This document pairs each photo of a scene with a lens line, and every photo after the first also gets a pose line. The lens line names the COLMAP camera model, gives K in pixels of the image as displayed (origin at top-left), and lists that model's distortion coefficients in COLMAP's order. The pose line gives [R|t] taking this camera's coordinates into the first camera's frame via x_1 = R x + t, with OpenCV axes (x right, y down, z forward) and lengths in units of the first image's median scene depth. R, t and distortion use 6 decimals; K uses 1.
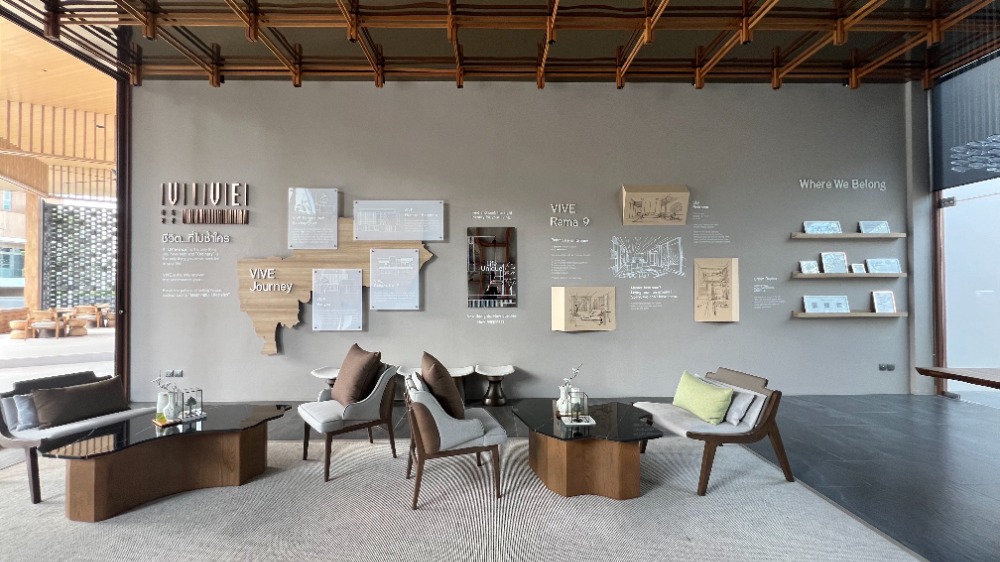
lens RADIAL K [[350.5, 0, 500.0], [0, 350.5, 281.0], [0, 0, 1]] dist [0.000918, 0.000076]
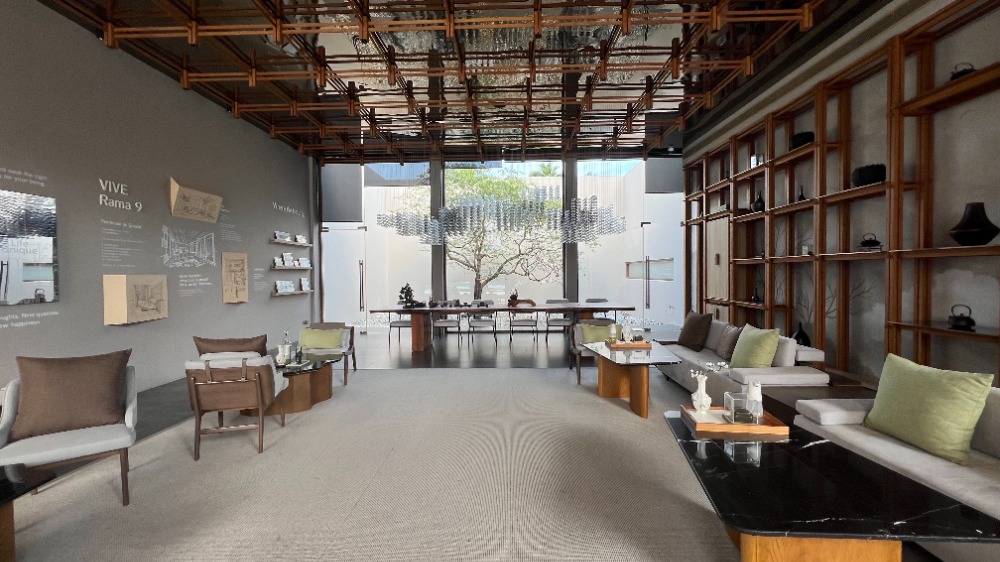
lens RADIAL K [[388.1, 0, 500.0], [0, 388.1, 281.0], [0, 0, 1]] dist [-0.000684, -0.000195]
pose [[0.043271, -0.015307, 0.998946, -0.746219], [-0.012313, 0.999799, 0.015854, 0.003453], [-0.998987, -0.012986, 0.043074, -0.023674]]
